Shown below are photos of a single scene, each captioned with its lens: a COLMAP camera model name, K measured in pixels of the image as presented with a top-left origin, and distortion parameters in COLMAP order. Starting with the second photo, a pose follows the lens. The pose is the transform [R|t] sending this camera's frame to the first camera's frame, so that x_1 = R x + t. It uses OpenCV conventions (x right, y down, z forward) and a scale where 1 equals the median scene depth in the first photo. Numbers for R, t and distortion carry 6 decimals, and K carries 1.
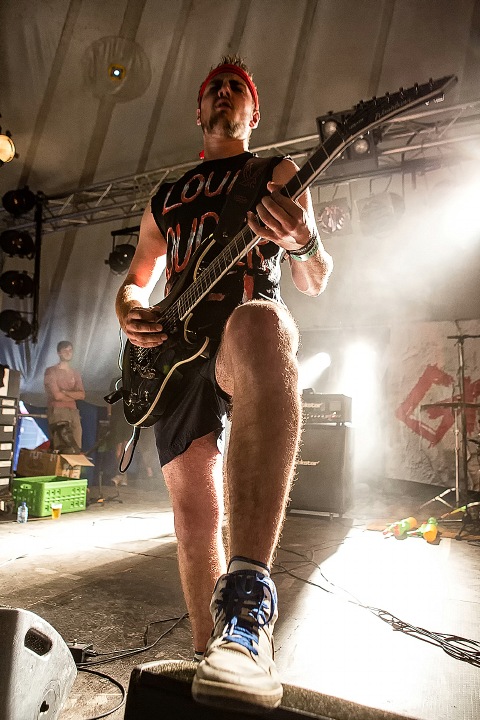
lens RADIAL K [[498.5, 0, 240.0], [0, 498.5, 360.4], [0, 0, 1]] dist [-0.087412, 0.055791]
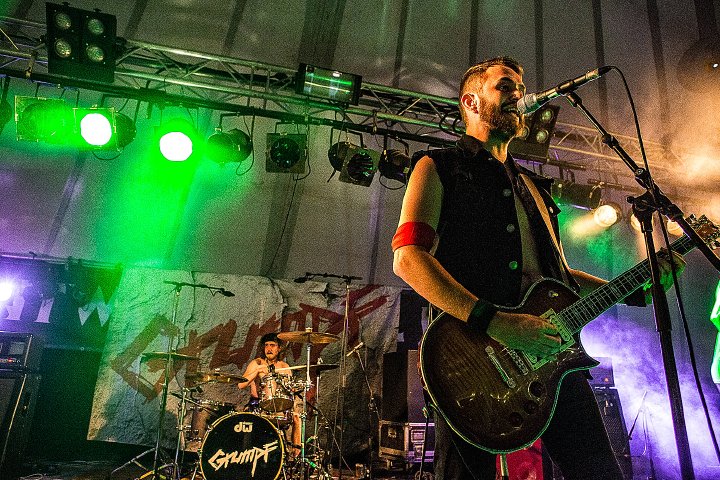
lens RADIAL K [[498.5, 0, 364.0], [0, 498.5, 242.0], [0, 0, 1]] dist [-0.087412, 0.055791]
pose [[0.759889, 0.190330, 0.621566, 0.113317], [-0.096543, 0.978616, -0.181634, 0.011512], [-0.642844, 0.078014, 0.762014, 0.027930]]
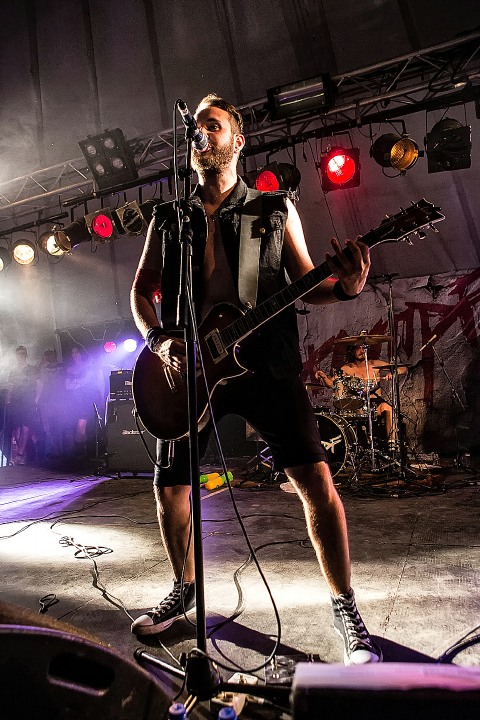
lens RADIAL K [[498.5, 0, 241.7], [0, 498.5, 360.8], [0, 0, 1]] dist [-0.087412, 0.055791]
pose [[0.996664, -0.079562, 0.018187, 0.410622], [0.078417, 0.995301, 0.056807, -0.009259], [-0.022621, -0.055192, 0.998219, -0.174020]]
